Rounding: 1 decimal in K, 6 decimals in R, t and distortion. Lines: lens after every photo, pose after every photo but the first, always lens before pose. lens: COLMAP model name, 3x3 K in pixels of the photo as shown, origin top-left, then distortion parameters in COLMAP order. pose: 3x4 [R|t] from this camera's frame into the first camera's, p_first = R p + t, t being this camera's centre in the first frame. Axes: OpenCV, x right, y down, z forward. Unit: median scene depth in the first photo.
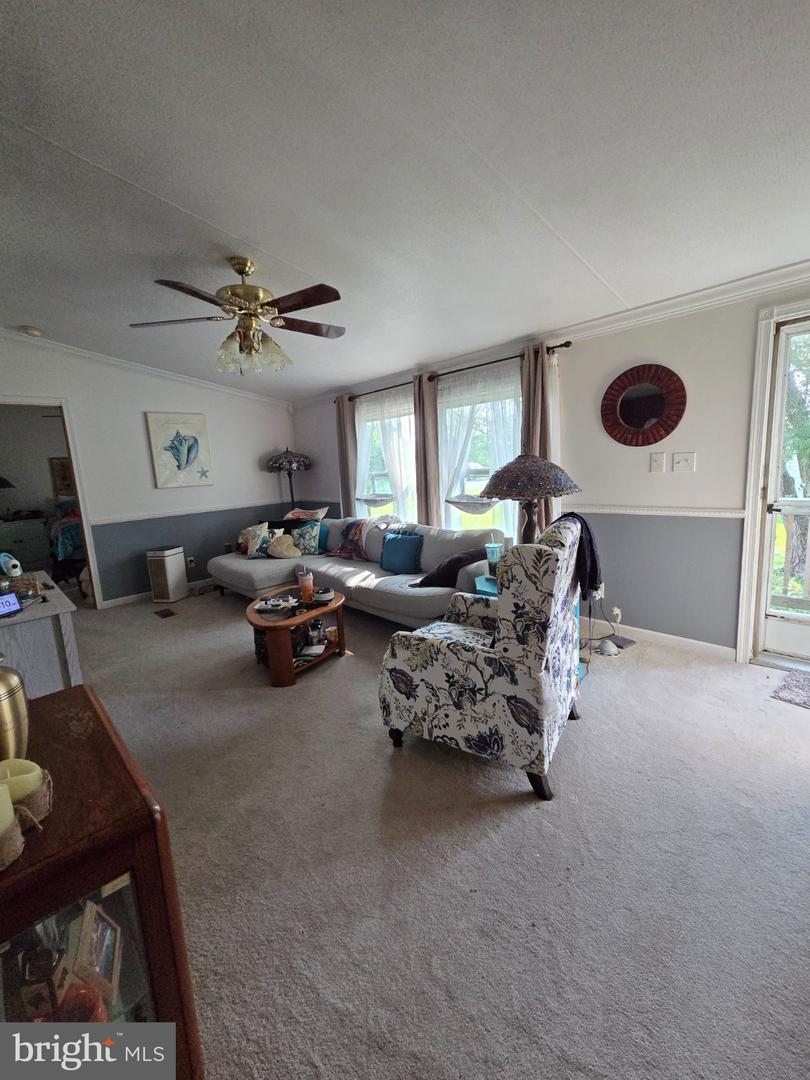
lens RADIAL K [[437.9, 0, 400.9], [0, 437.9, 534.1], [0, 0, 1]] dist [0.001155, -0.000541]
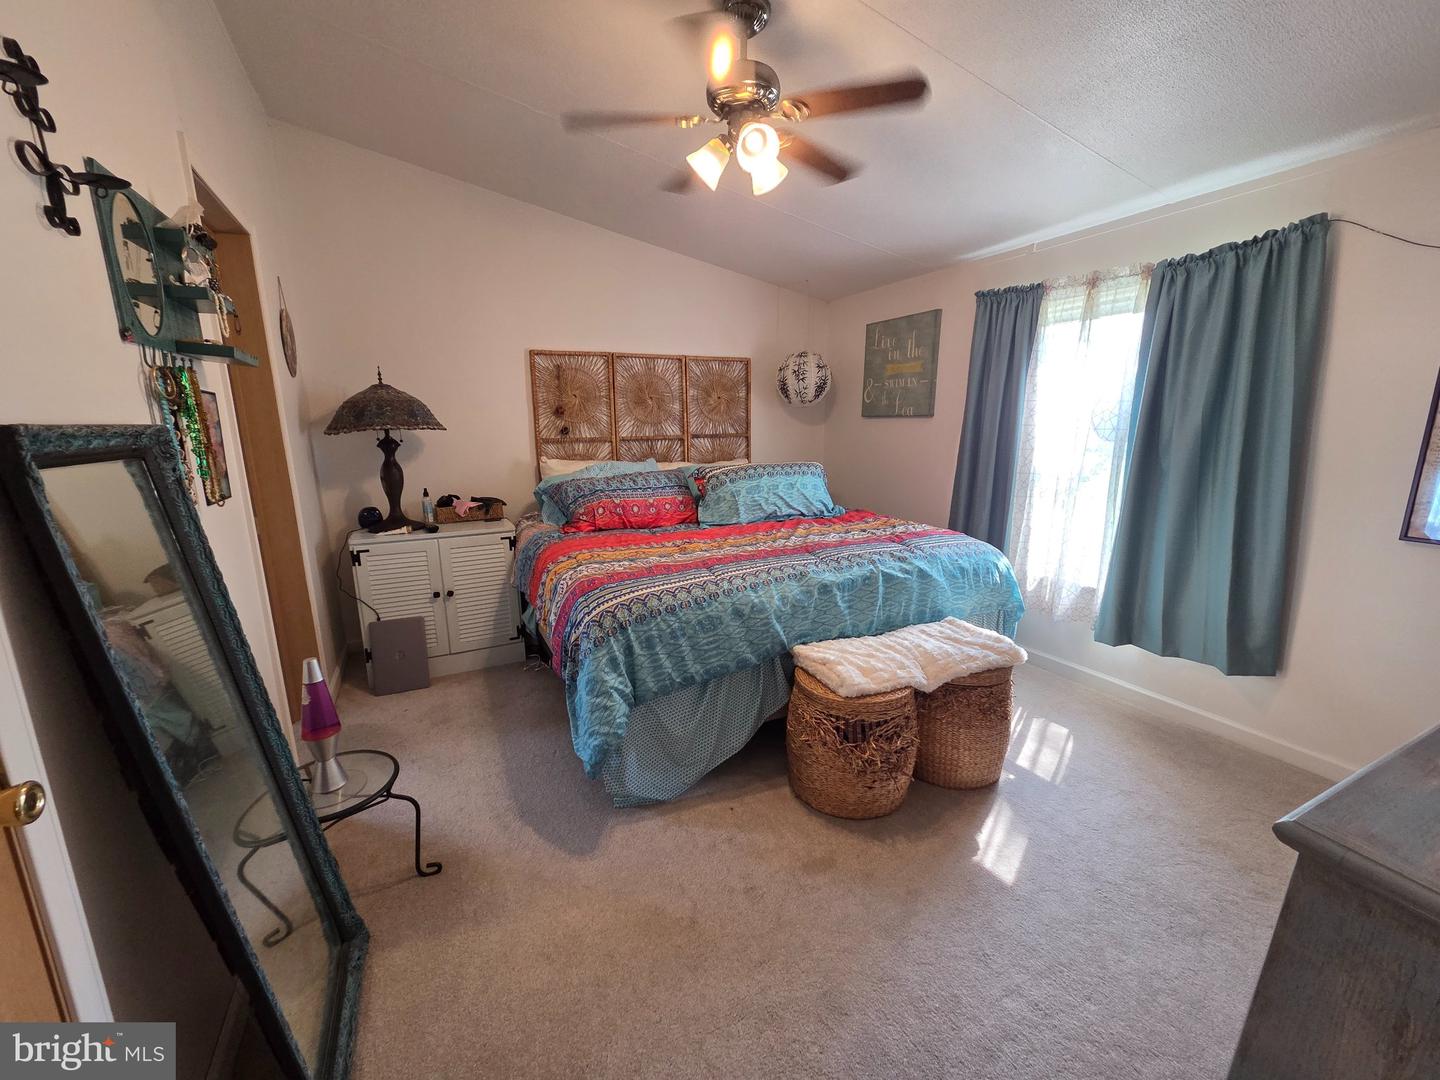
lens RADIAL K [[583.9, 0, 719.2], [0, 583.9, 549.7], [0, 0, 1]] dist [0.001155, -0.000541]
pose [[0.954927, 0.107036, -0.276872, -0.512564], [-0.089792, 0.993188, 0.074267, -0.063246], [0.282935, -0.046058, 0.958033, 0.589065]]
